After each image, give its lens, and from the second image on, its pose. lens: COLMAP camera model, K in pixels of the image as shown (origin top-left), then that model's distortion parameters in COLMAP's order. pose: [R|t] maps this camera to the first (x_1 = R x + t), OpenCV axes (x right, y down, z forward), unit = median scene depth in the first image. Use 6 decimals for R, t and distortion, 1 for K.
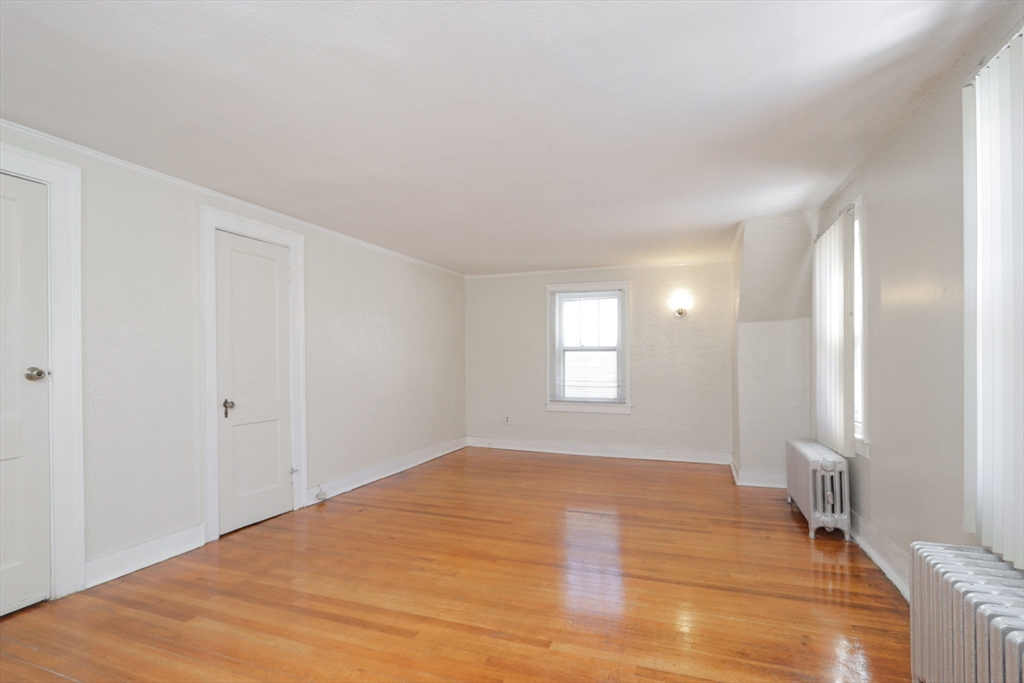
lens RADIAL K [[473.9, 0, 519.8], [0, 473.9, 360.7], [0, 0, 1]] dist [-0.013158, 0.000021]
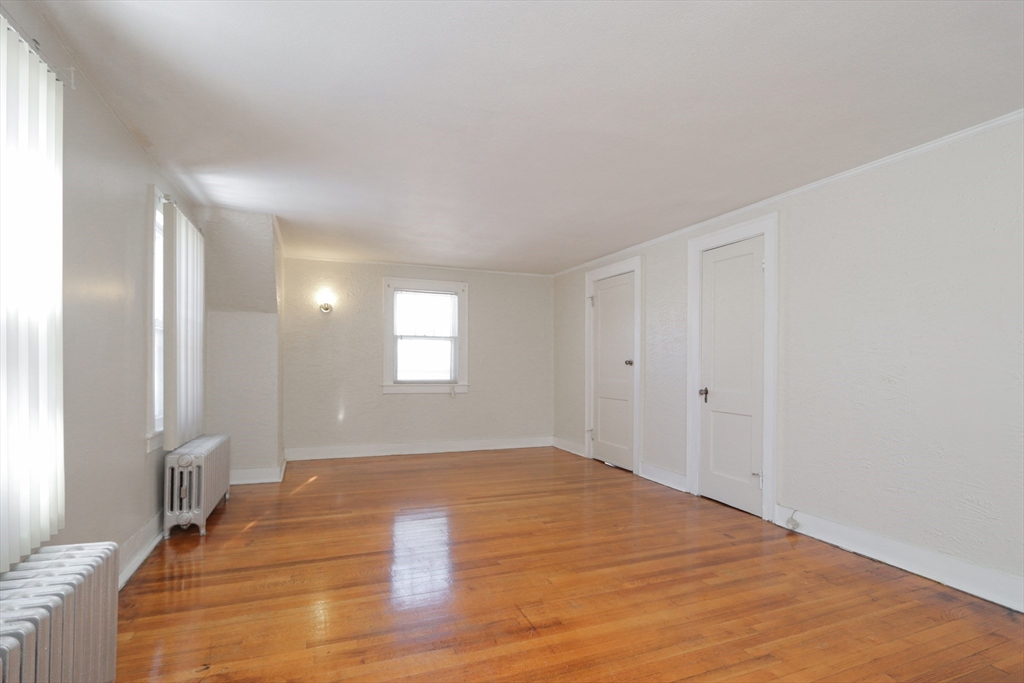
lens RADIAL K [[558.1, 0, 525.1], [0, 558.1, 343.4], [0, 0, 1]] dist [-0.015342, 0.001748]
pose [[-0.745094, -0.018268, -0.666709, 0.607519], [-0.000106, 0.999628, -0.027272, 0.006961], [0.666959, -0.020250, -0.744819, 1.544887]]
